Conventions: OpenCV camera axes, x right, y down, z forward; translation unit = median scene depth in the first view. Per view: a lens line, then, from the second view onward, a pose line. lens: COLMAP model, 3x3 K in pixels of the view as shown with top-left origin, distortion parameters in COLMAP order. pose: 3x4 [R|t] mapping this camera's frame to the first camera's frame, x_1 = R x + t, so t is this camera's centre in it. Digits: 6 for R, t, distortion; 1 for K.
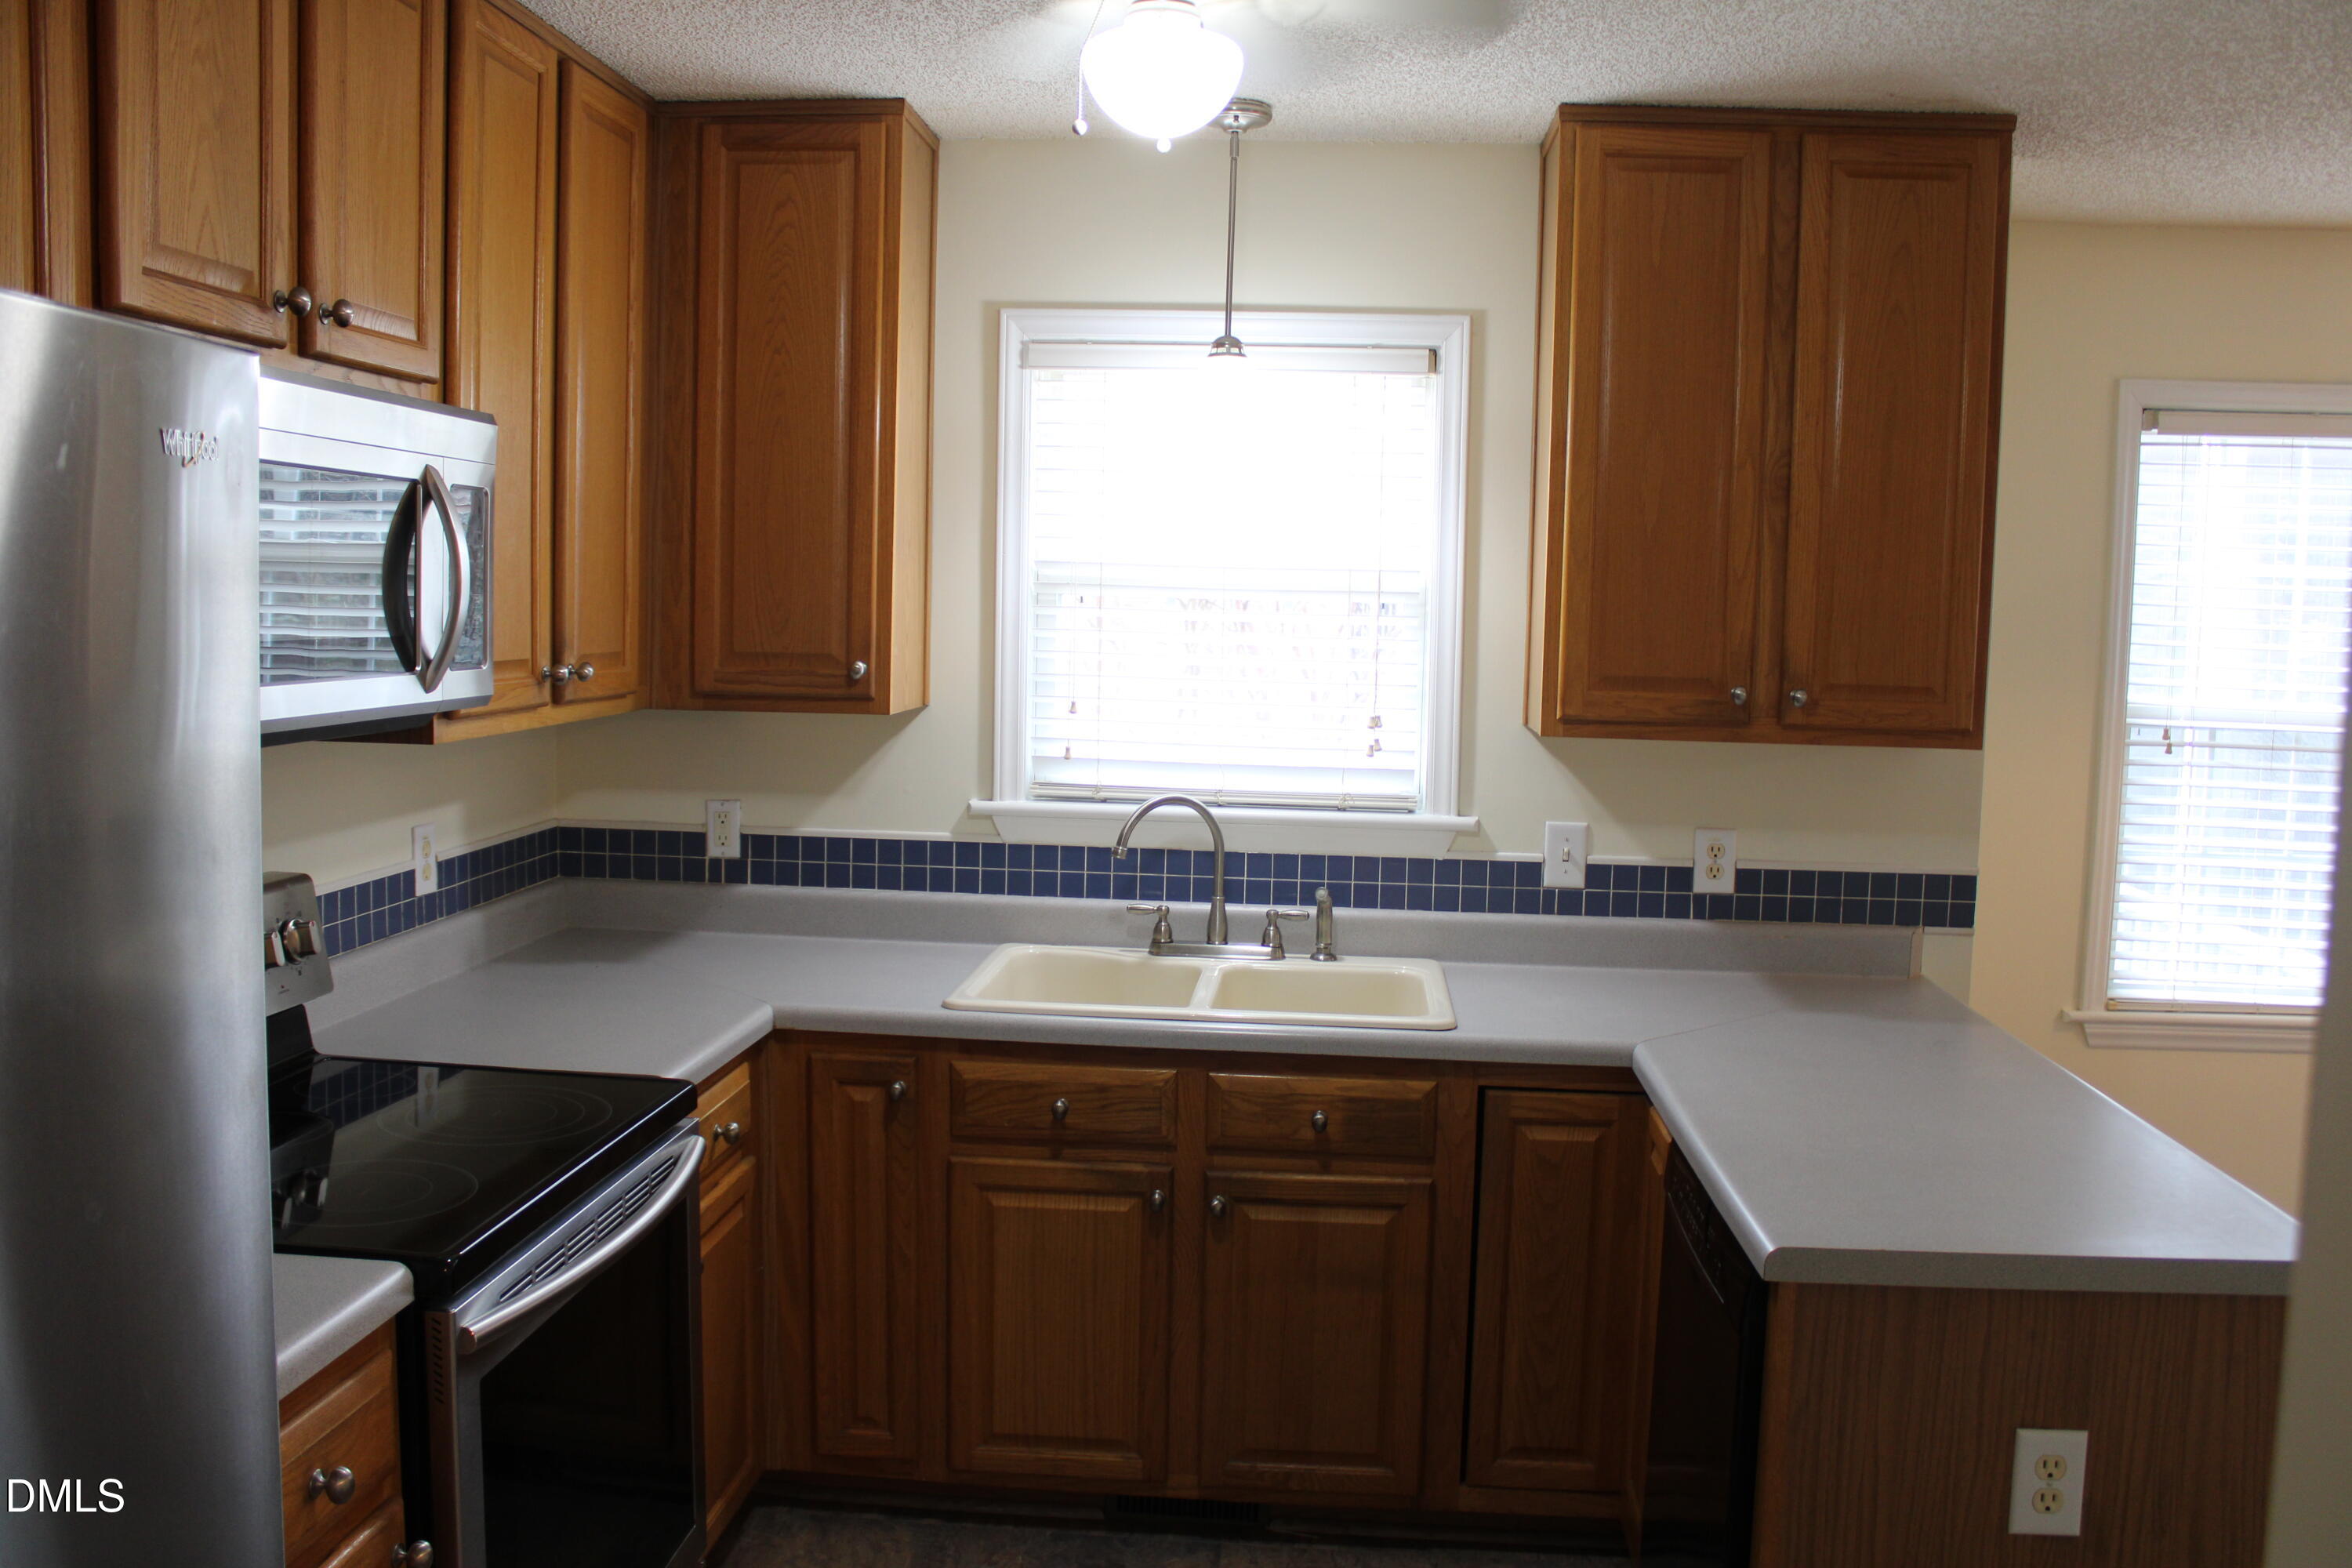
lens RADIAL K [[1954.8, 0, 1175.8], [0, 1954.8, 775.9], [0, 0, 1]] dist [-0.162657, 0.133483]
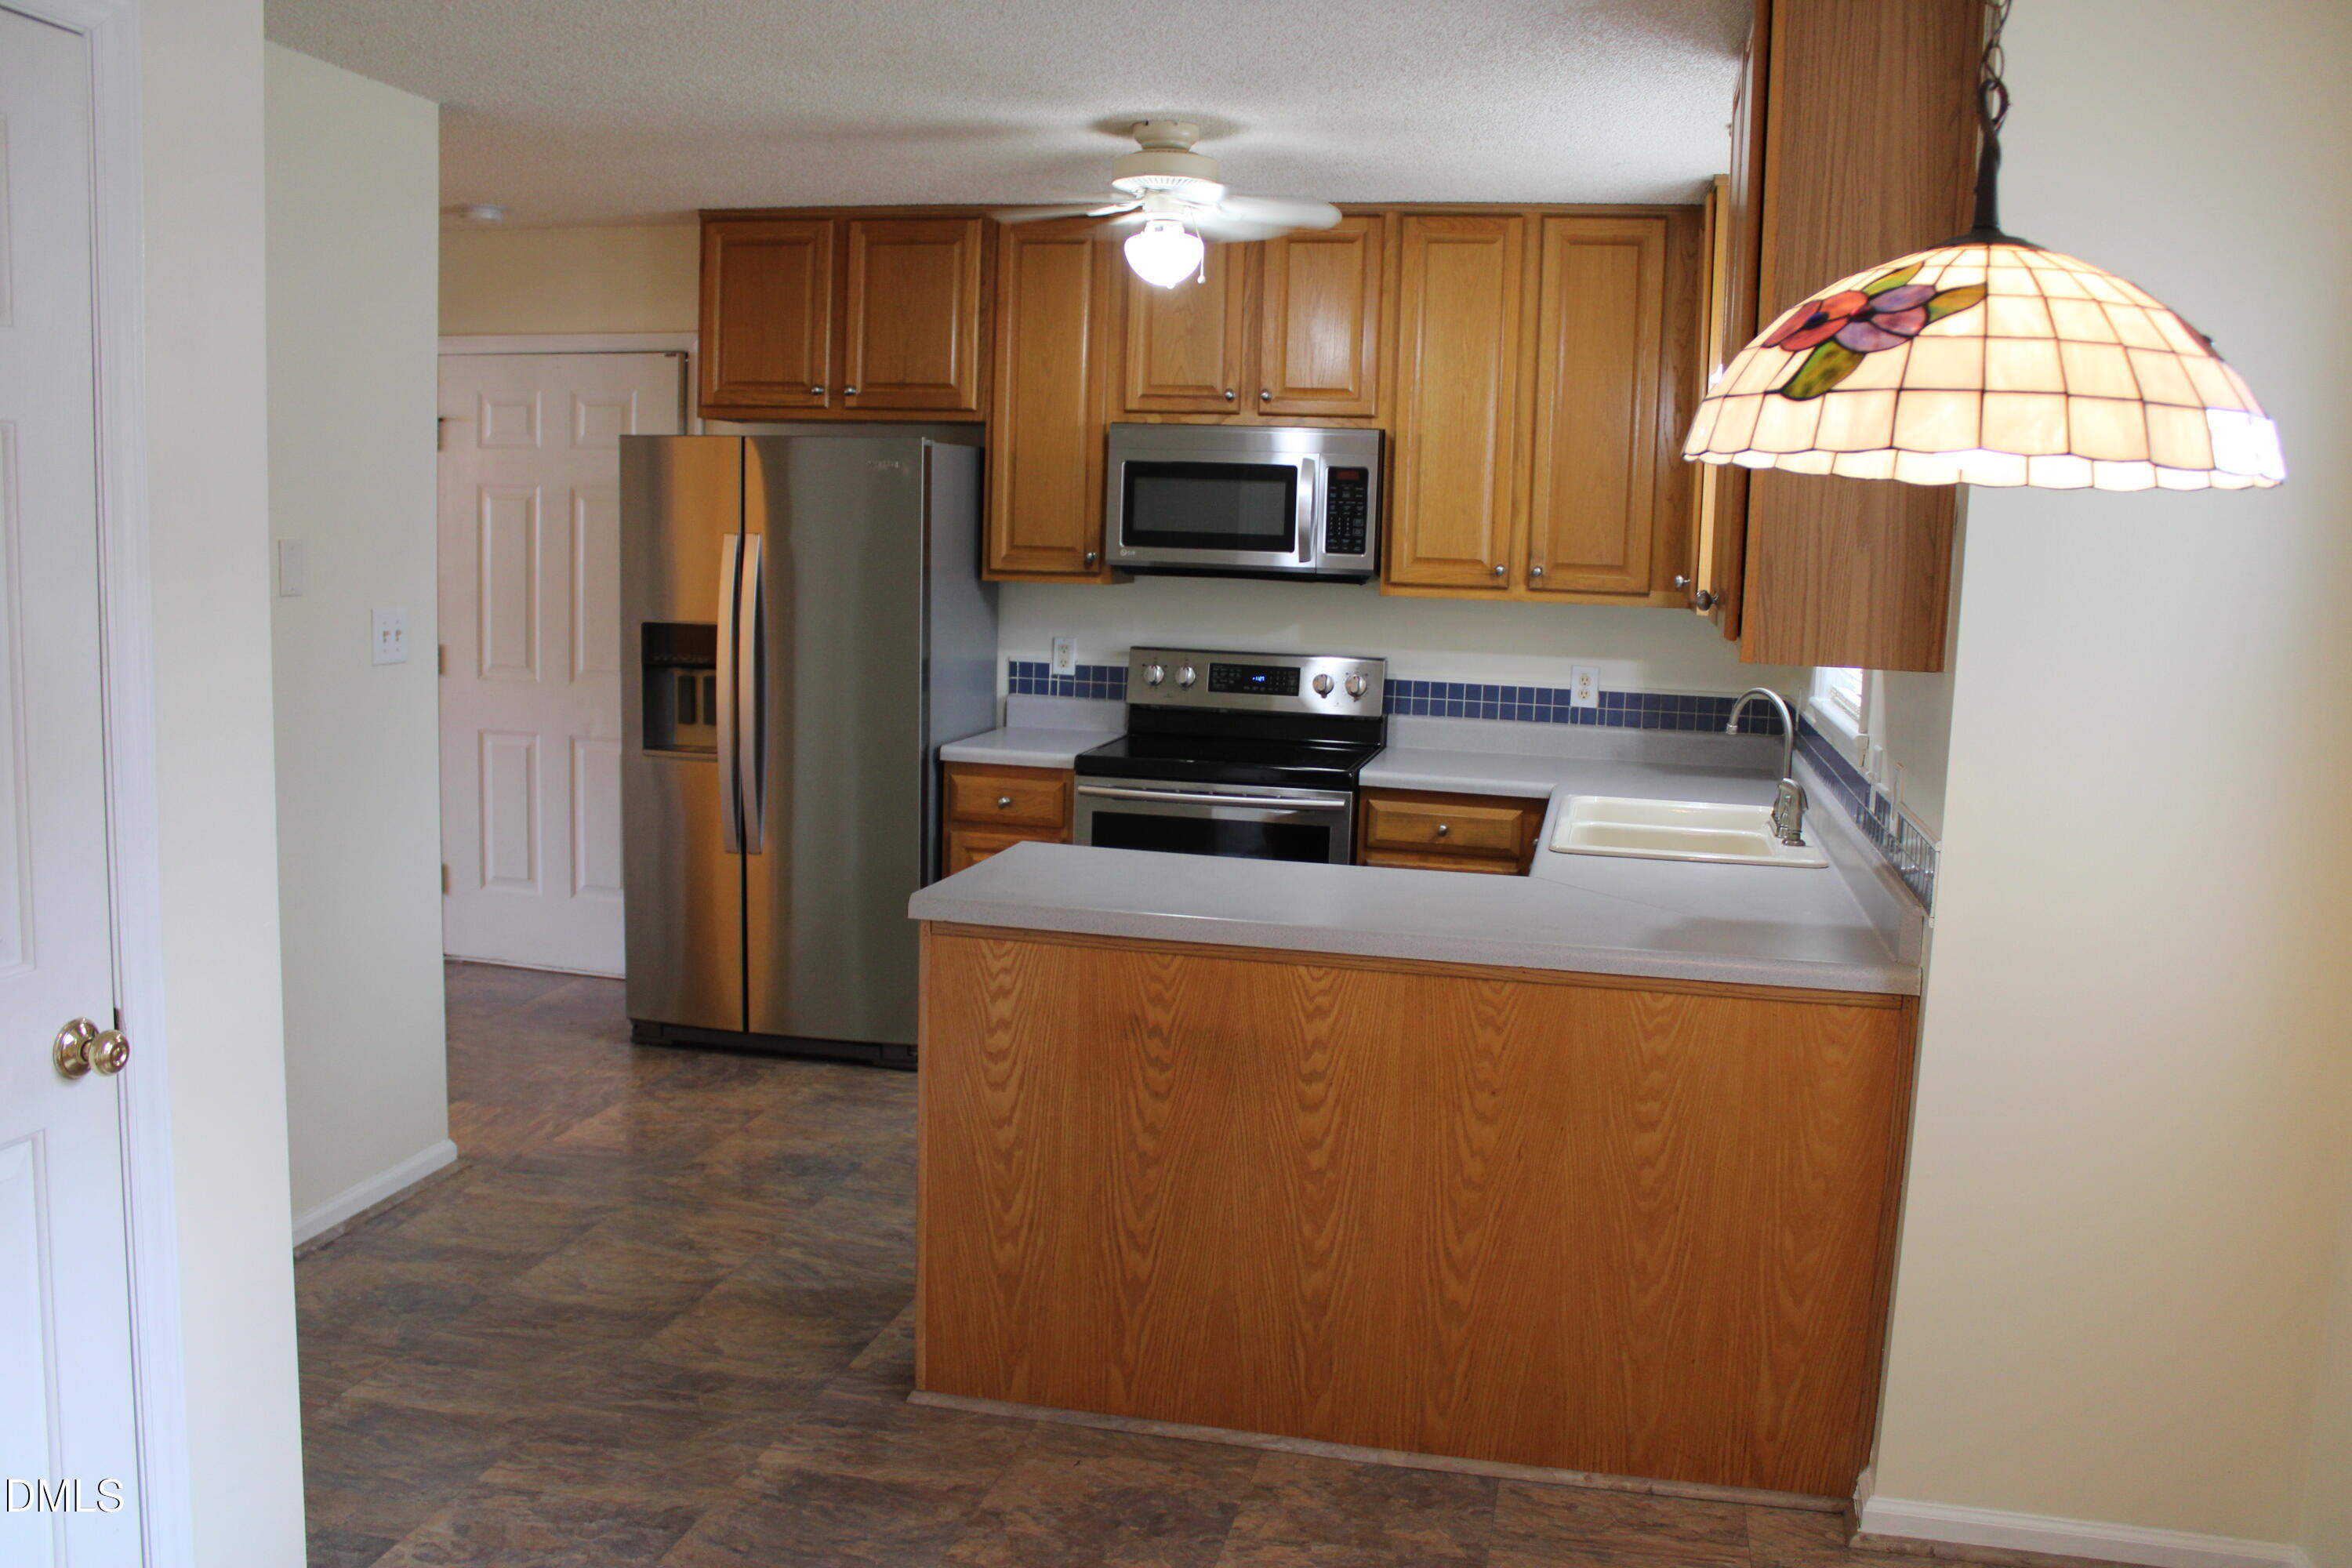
lens RADIAL K [[1954.8, 0, 1186.4], [0, 1954.8, 779.0], [0, 0, 1]] dist [-0.162657, 0.133483]
pose [[-0.137612, 0.099745, -0.985451, 1.211077], [-0.127183, 0.984901, 0.117450, -0.029360], [0.982287, 0.141495, -0.122848, 0.776243]]
